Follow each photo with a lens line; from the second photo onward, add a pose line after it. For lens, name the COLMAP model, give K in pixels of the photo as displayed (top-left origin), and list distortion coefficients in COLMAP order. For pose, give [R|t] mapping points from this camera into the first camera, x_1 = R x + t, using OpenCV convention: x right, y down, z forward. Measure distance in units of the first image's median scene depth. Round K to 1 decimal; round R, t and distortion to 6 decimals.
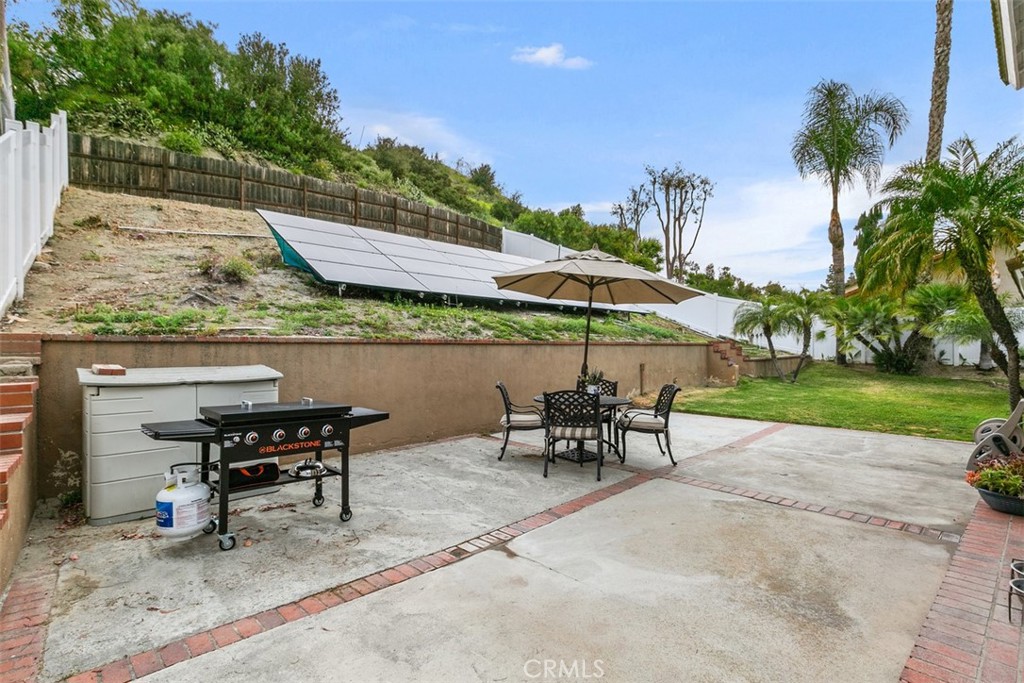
lens RADIAL K [[463.6, 0, 508.4], [0, 463.6, 346.3], [0, 0, 1]] dist [-0.005375, 0.001486]
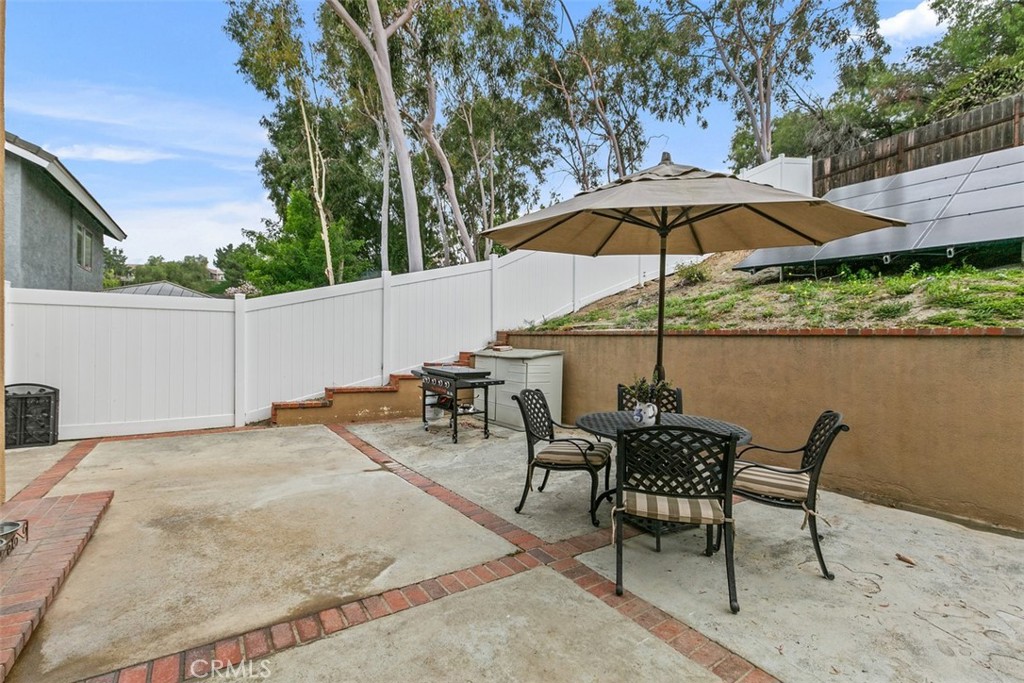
lens RADIAL K [[463.6, 0, 515.7], [0, 463.6, 342.9], [0, 0, 1]] dist [-0.005375, 0.001486]
pose [[-0.136038, 0.008919, -0.990663, 0.862474], [-0.012022, 0.999871, 0.010653, 0.002668], [0.990631, 0.013359, -0.135913, 0.998607]]
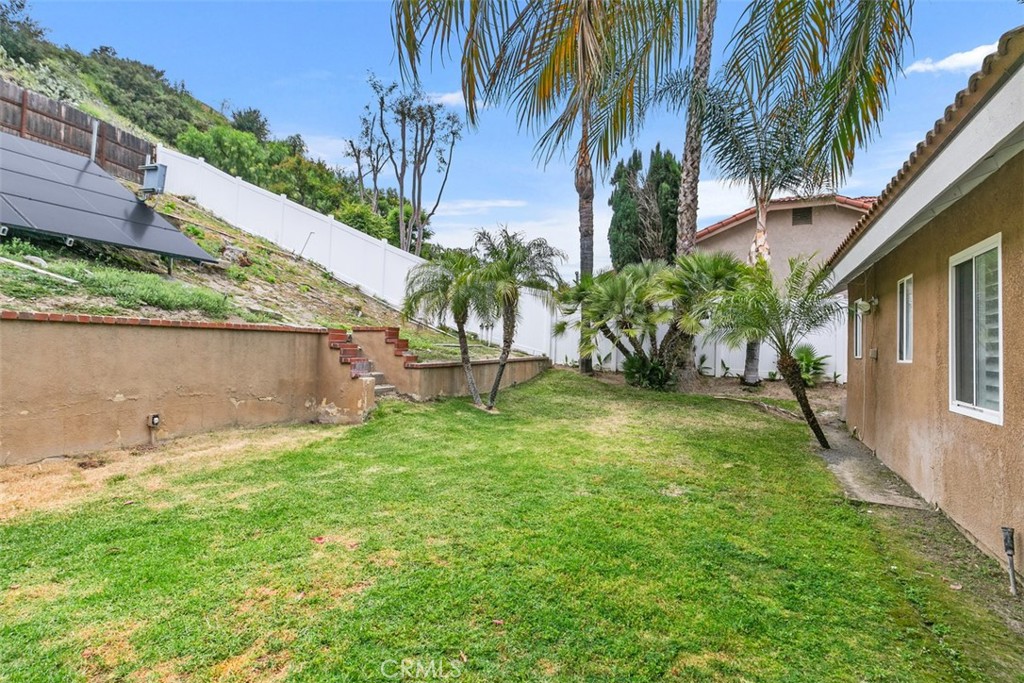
lens RADIAL K [[496.3, 0, 514.4], [0, 496.3, 336.7], [0, 0, 1]] dist [-0.001695, 0.000454]
pose [[0.917633, 0.035328, 0.395855, 0.383353], [-0.030527, 0.999364, -0.018424, 0.003812], [-0.396254, 0.004823, 0.918128, 0.429756]]
